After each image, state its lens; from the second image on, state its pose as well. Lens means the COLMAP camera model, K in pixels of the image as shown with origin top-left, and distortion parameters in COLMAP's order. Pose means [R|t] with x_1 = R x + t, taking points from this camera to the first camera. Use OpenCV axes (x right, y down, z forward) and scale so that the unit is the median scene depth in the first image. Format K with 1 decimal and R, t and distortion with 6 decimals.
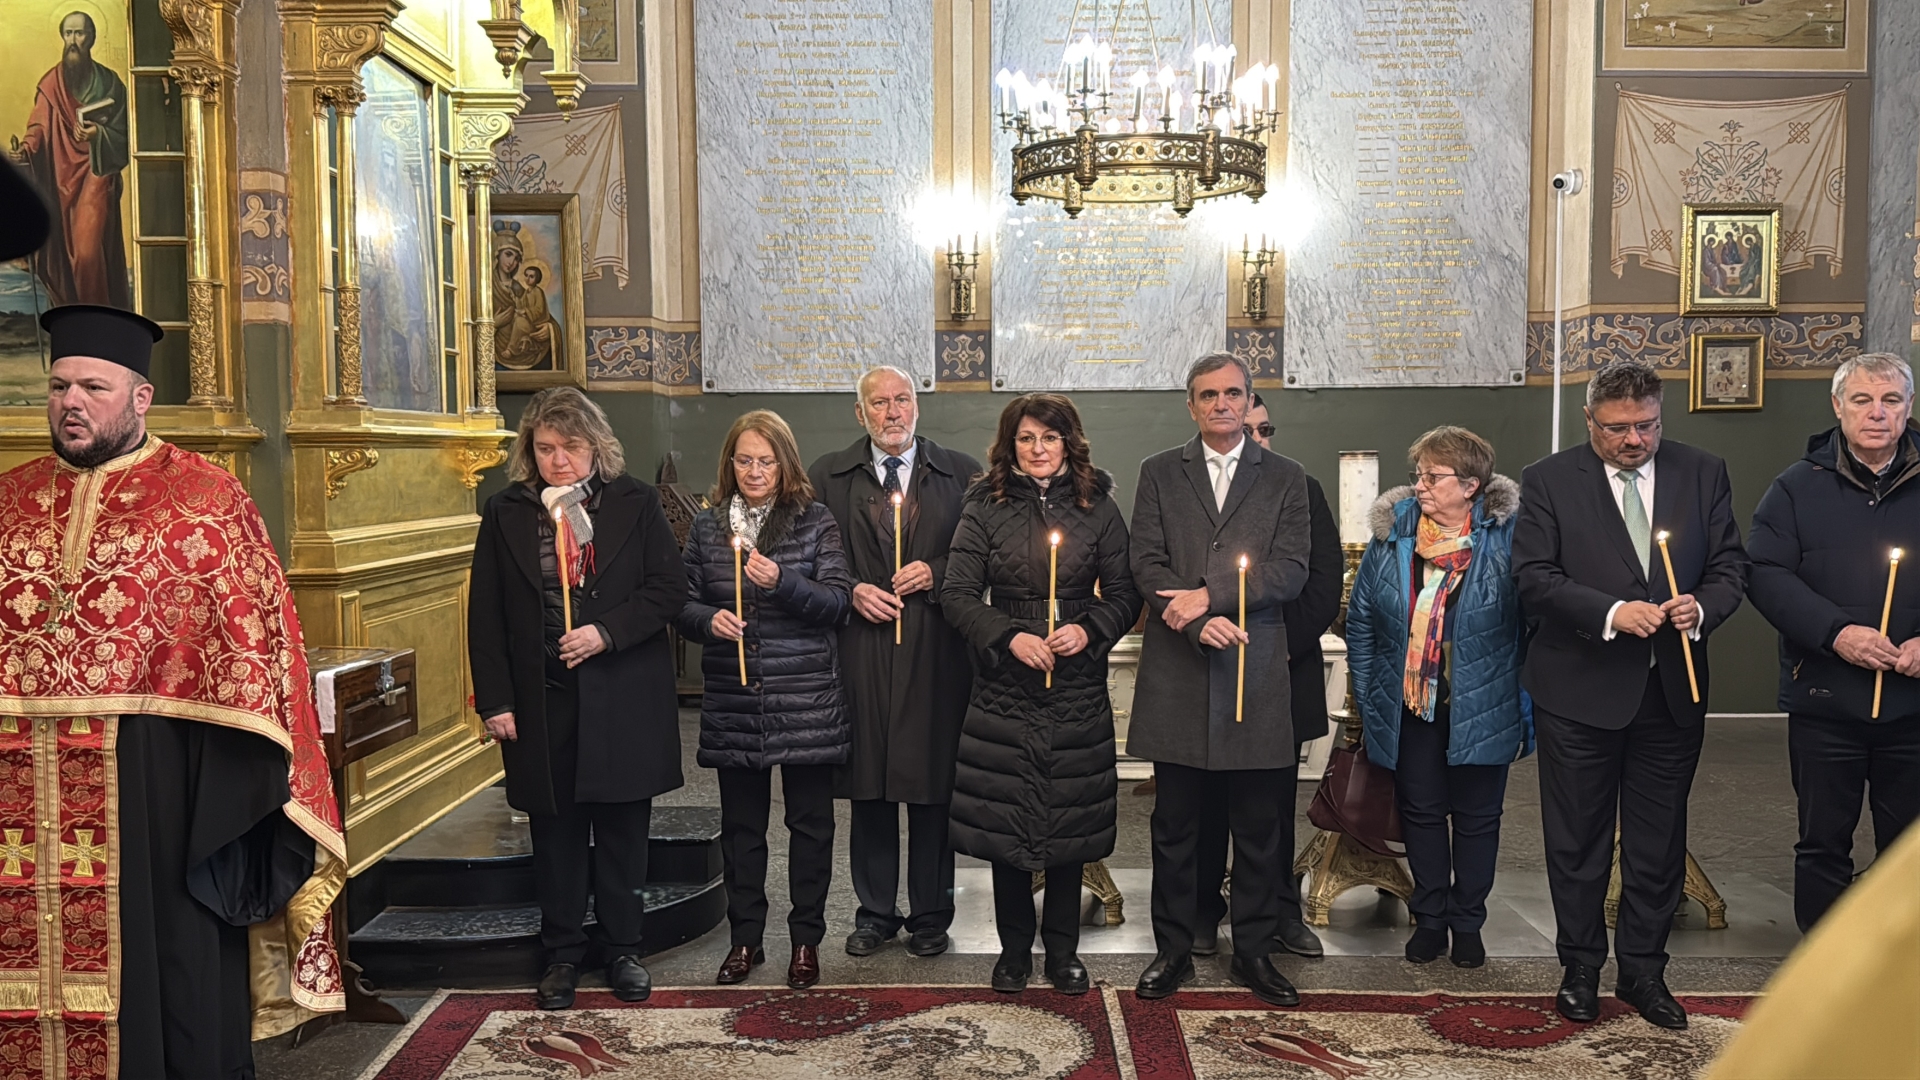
lens RADIAL K [[1639.3, 0, 957.9], [0, 1639.3, 542.2], [0, 0, 1]] dist [0.190390, -0.389987]
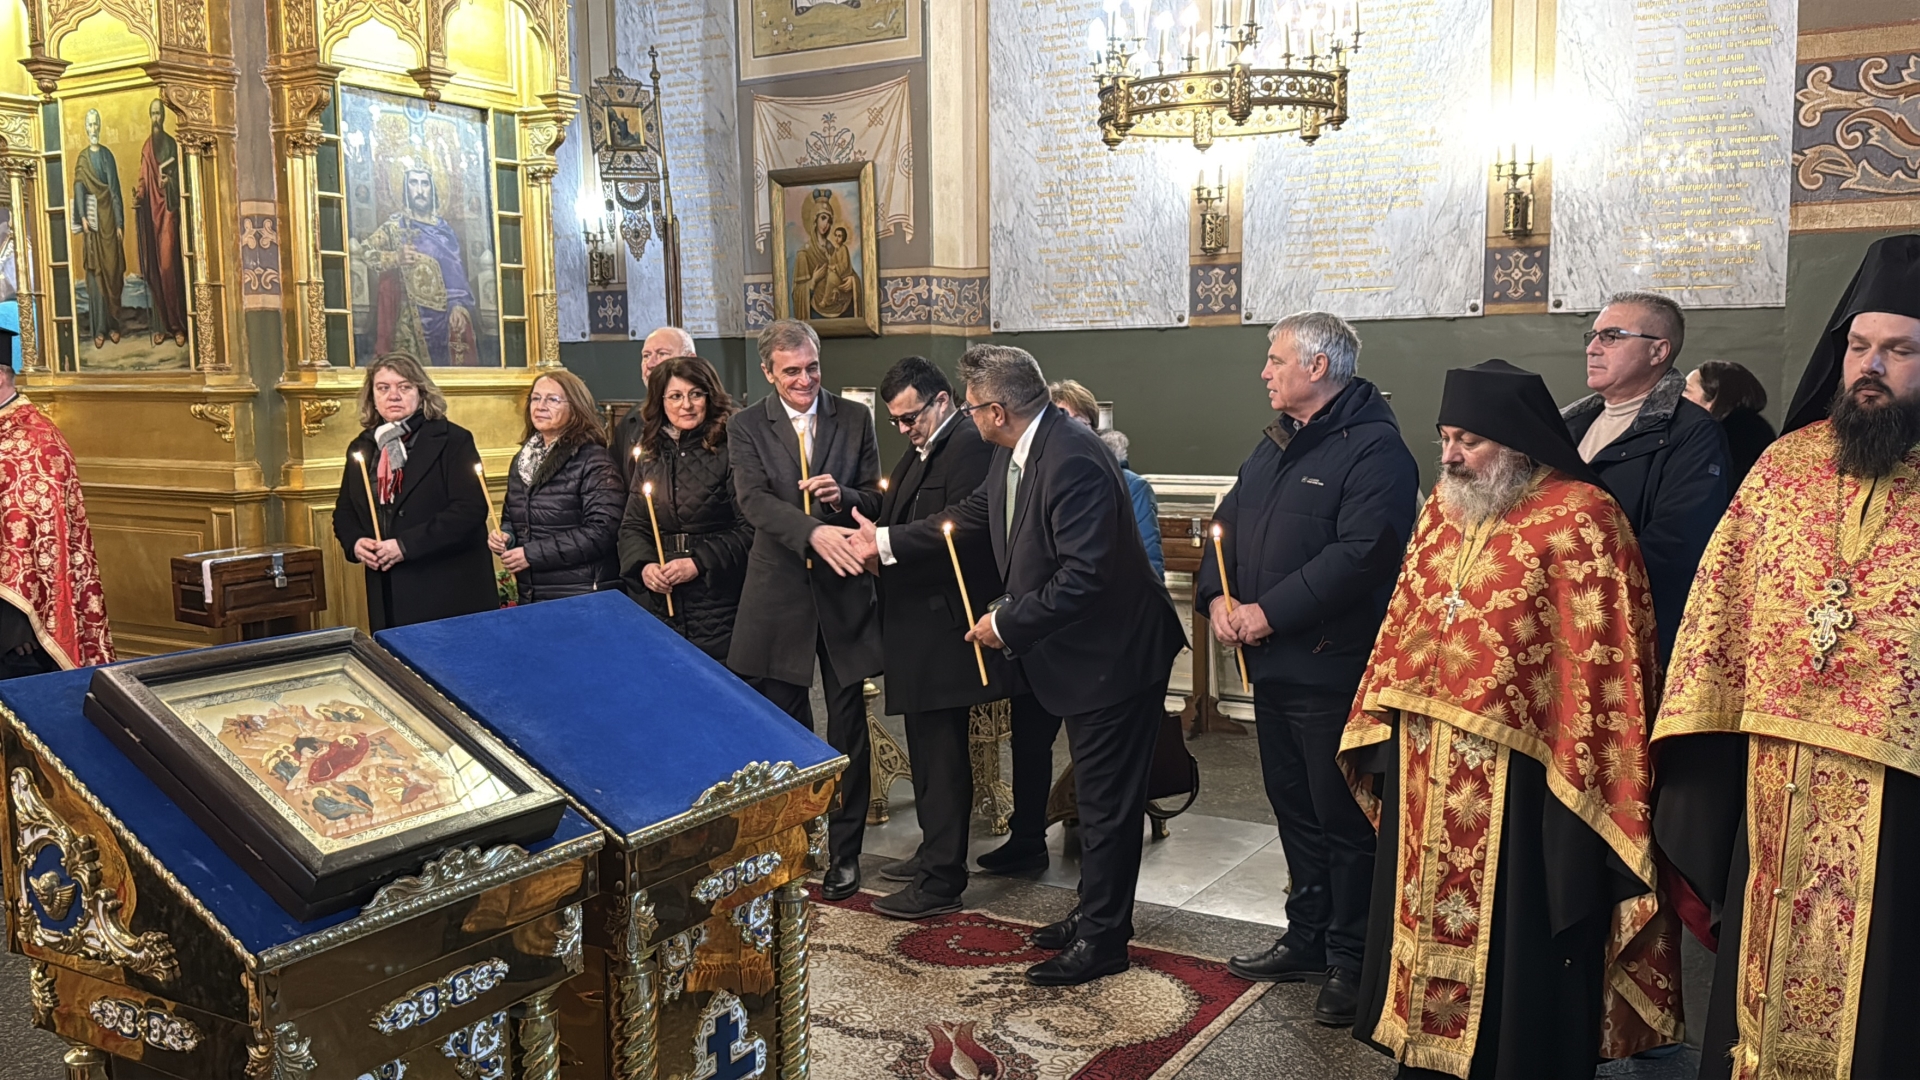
lens RADIAL K [[1638.5, 0, 954.7], [0, 1638.5, 542.6], [0, 0, 1]] dist [0.200582, -0.431723]
pose [[0.858073, 0.047530, -0.511324, 0.394194], [-0.020322, 0.998070, 0.058672, -0.014949], [0.513126, -0.039954, 0.857383, 0.043559]]
